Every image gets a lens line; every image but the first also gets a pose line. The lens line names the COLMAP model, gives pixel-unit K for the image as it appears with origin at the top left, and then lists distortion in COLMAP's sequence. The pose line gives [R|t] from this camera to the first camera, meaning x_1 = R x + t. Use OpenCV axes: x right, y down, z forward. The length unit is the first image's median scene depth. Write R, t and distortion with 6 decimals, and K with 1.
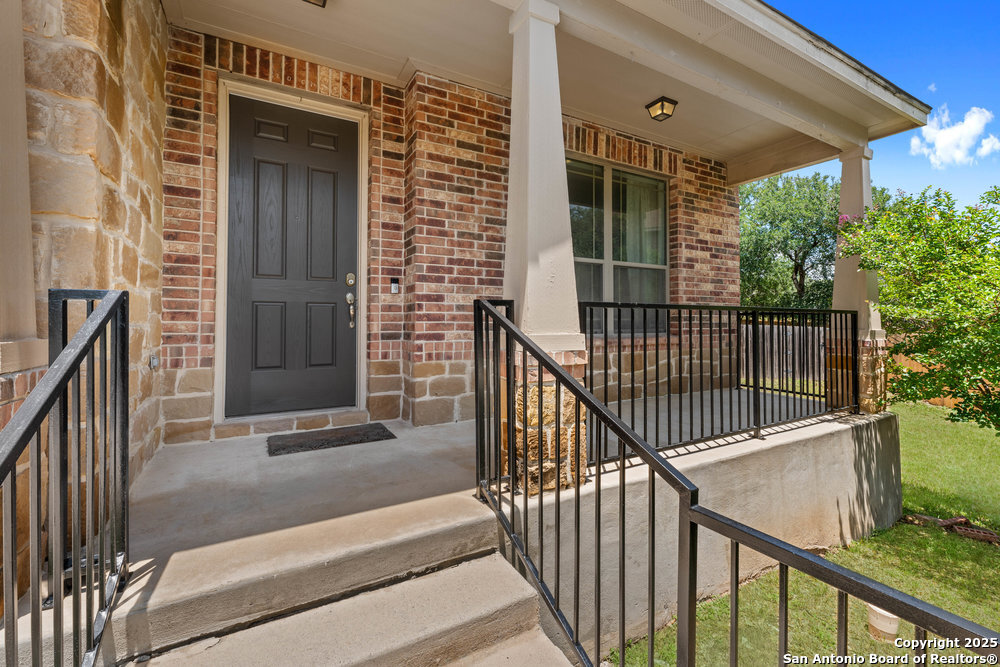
lens RADIAL K [[409.7, 0, 500.0], [0, 409.7, 333.5], [0, 0, 1]] dist [0.001318, 0.000221]
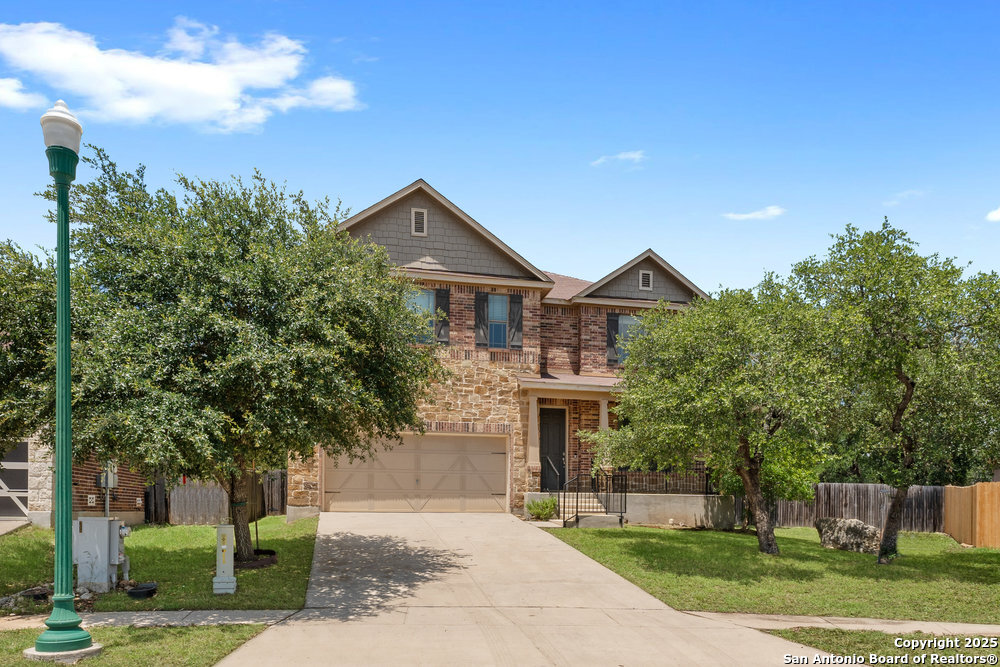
lens RADIAL K [[409.7, 0, 500.0], [0, 409.7, 333.5], [0, 0, 1]] dist [0.001318, 0.000221]
pose [[0.910884, -0.122696, -0.393999, 0.684484], [-0.035404, 0.928019, -0.370846, 0.253677], [0.411140, 0.351747, 0.840974, -2.710487]]
